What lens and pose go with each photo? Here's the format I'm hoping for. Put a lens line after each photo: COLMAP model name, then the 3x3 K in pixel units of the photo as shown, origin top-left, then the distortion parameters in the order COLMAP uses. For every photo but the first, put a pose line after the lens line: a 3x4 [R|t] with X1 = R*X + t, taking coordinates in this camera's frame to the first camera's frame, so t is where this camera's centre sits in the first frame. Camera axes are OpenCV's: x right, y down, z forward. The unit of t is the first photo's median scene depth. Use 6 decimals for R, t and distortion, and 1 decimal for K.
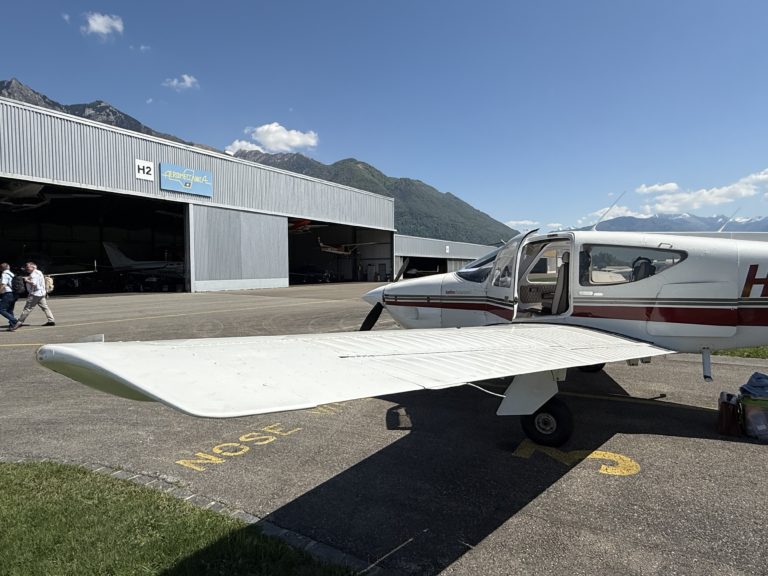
lens RADIAL K [[459.2, 0, 381.3], [0, 459.2, 285.0], [0, 0, 1]] dist [0.005125, -0.001303]
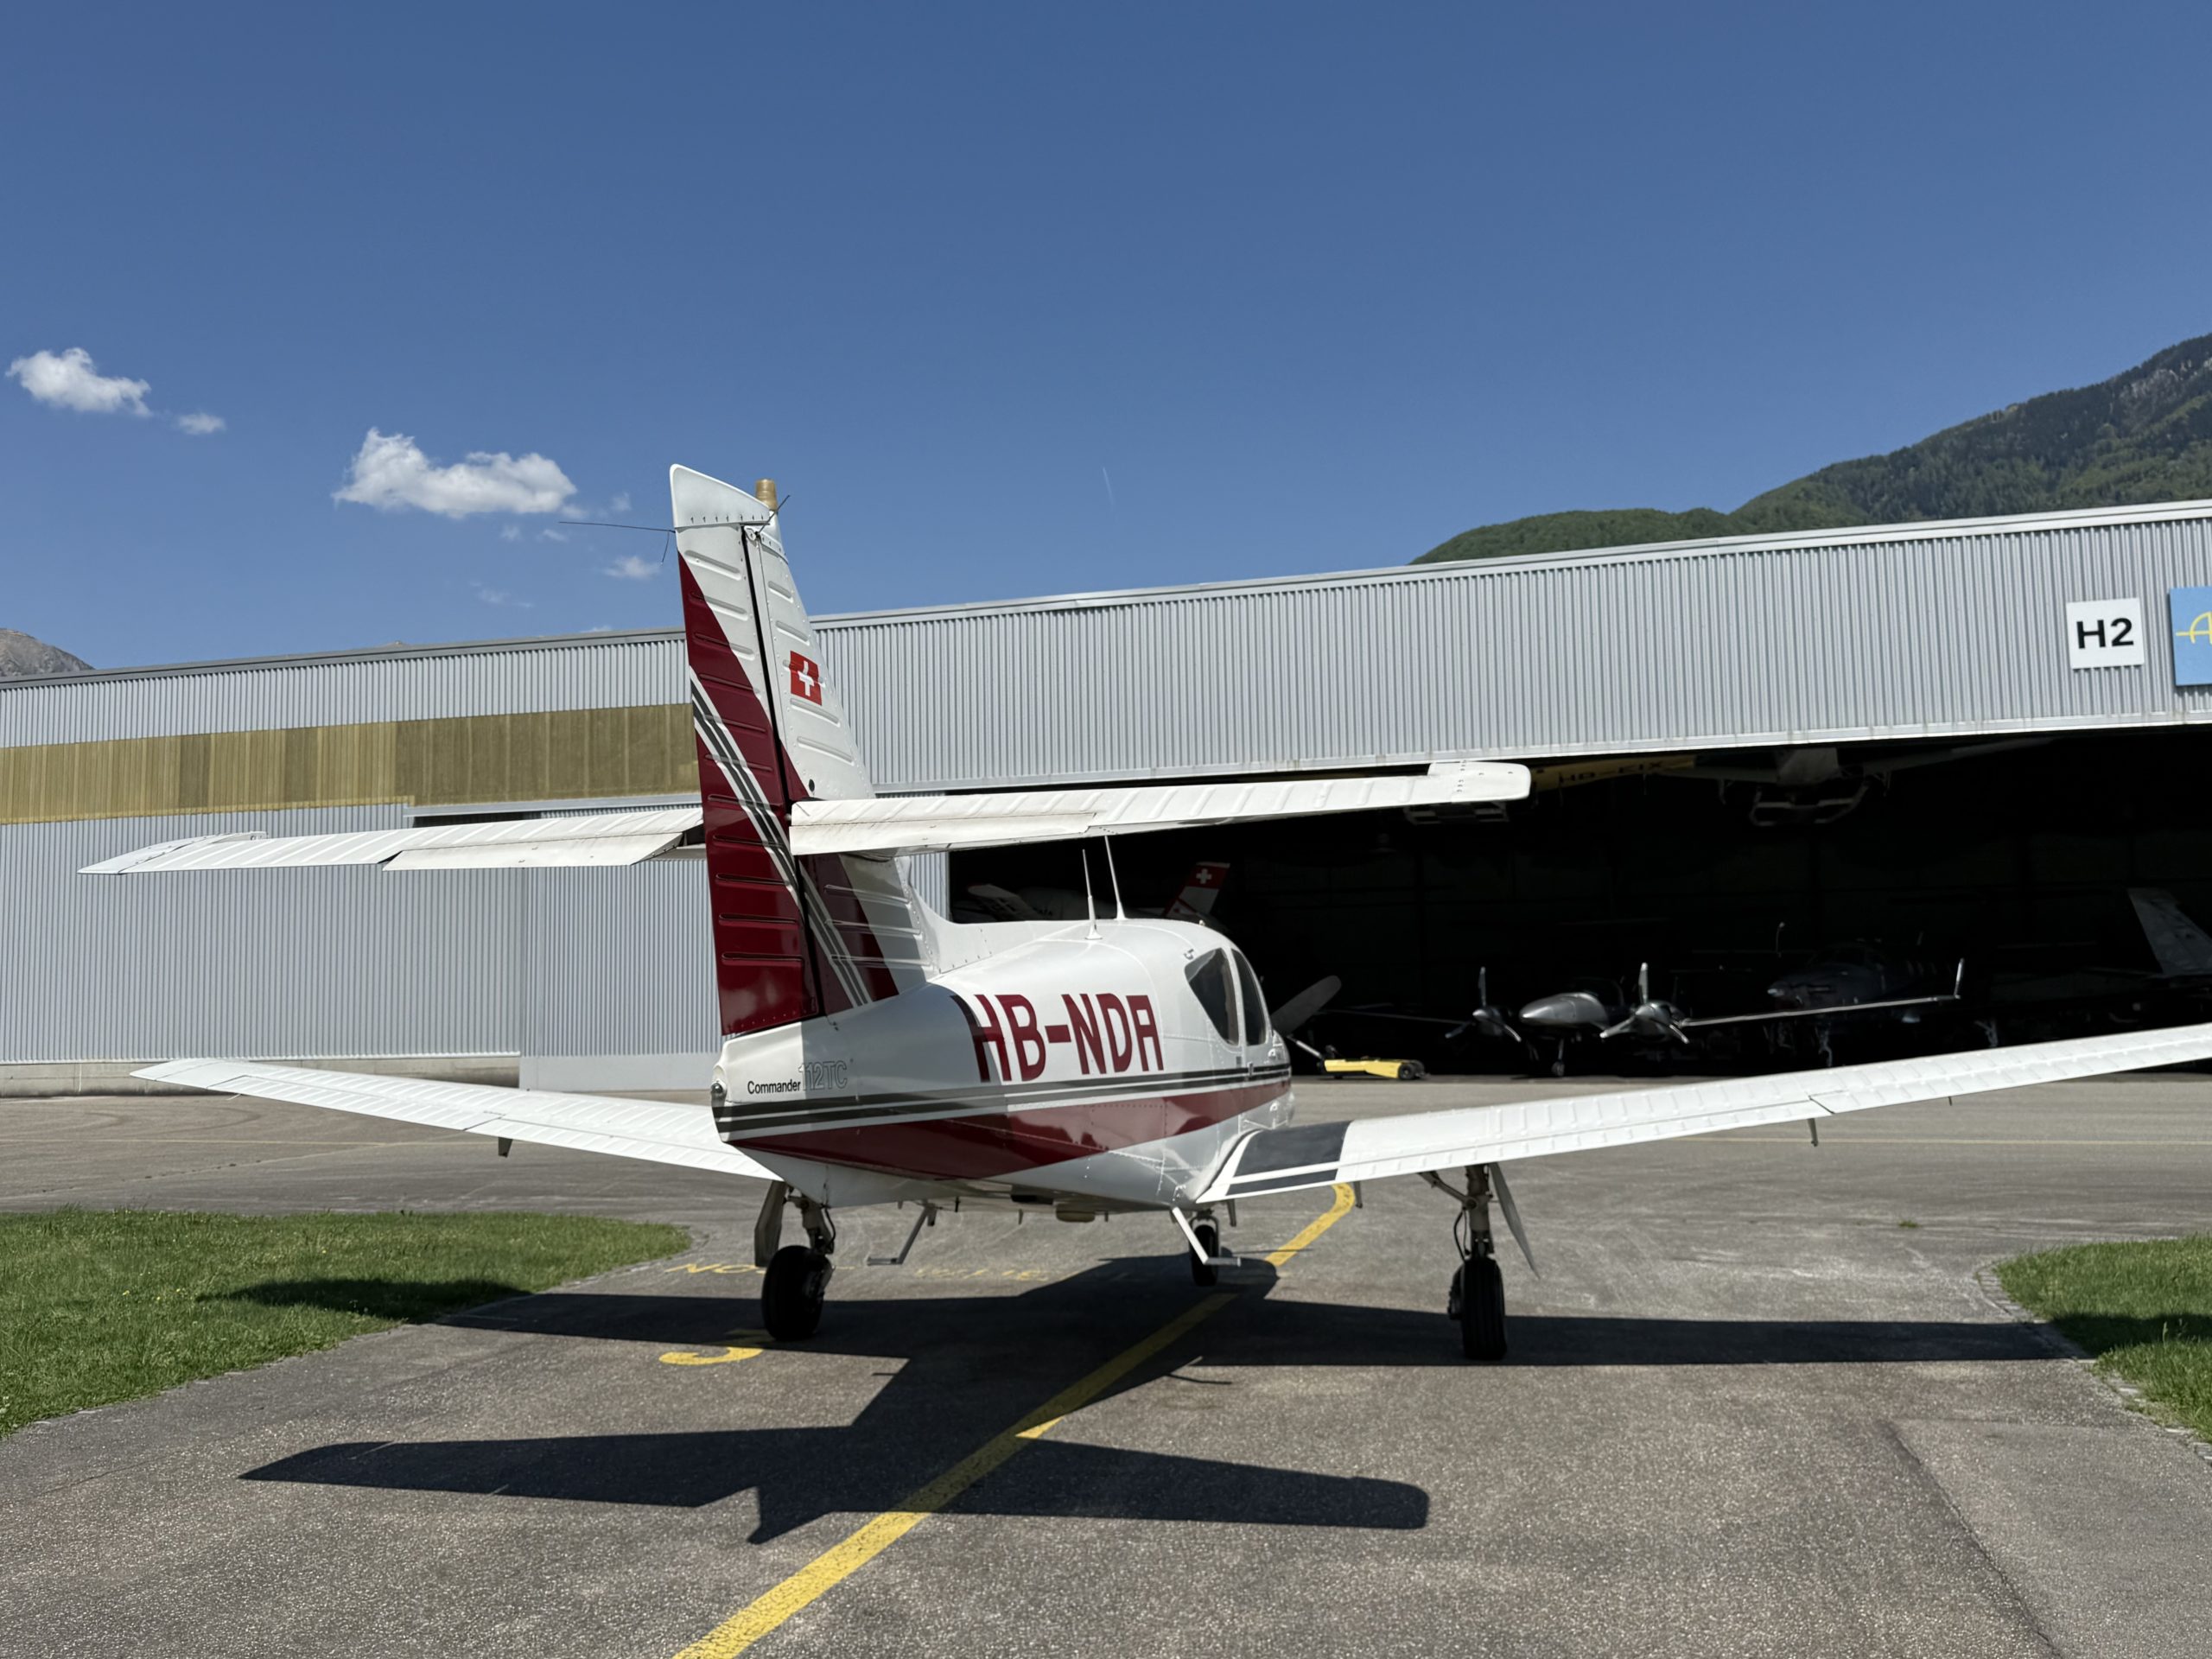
lens RADIAL K [[1813.3, 0, 1106.0], [0, 1813.3, 829.5], [0, 0, 1]] dist [0.144781, -0.222335]
pose [[0.280542, -0.095463, -0.955083, 0.391043], [-0.015723, 0.994451, -0.104016, -0.004232], [0.959713, 0.044198, 0.277484, 0.111036]]
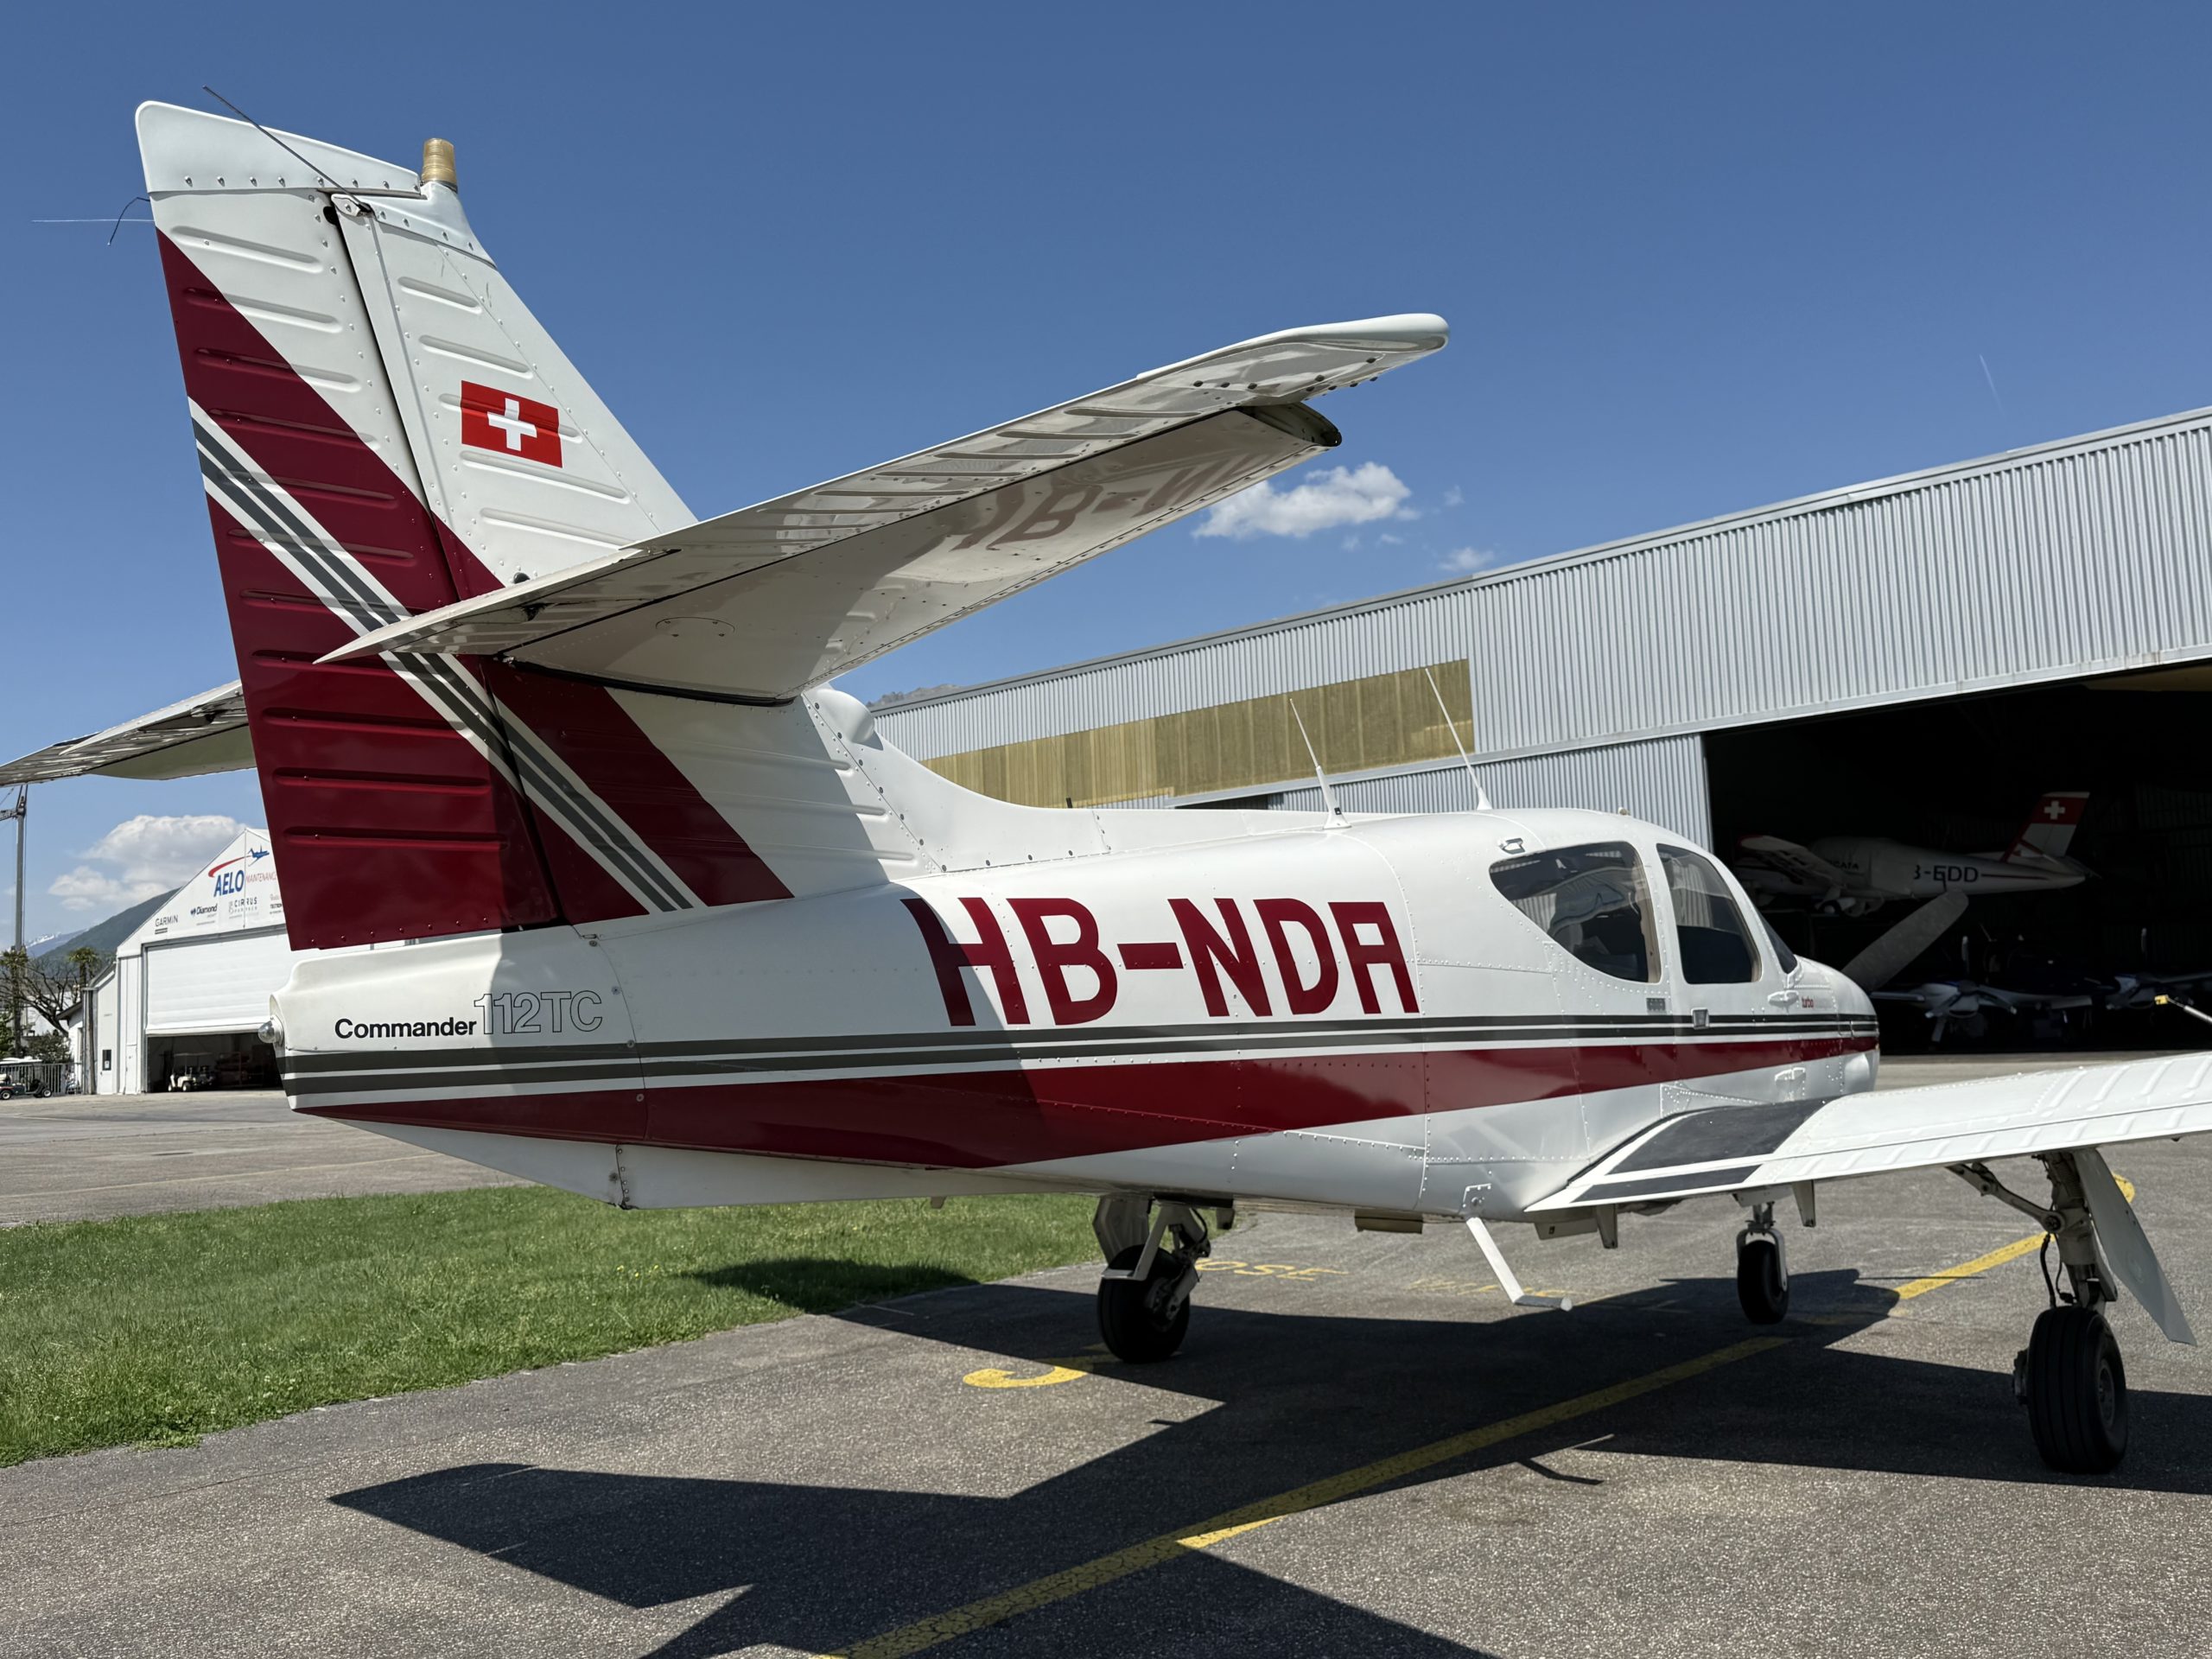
lens RADIAL K [[1808.8, 0, 1092.8], [0, 1808.8, 847.2], [0, 0, 1]] dist [0.140617, -0.268951]
pose [[-0.185652, -0.081628, -0.979219, 0.317669], [0.009828, 0.996339, -0.084919, 0.001646], [0.982566, -0.025389, -0.184170, 0.196502]]
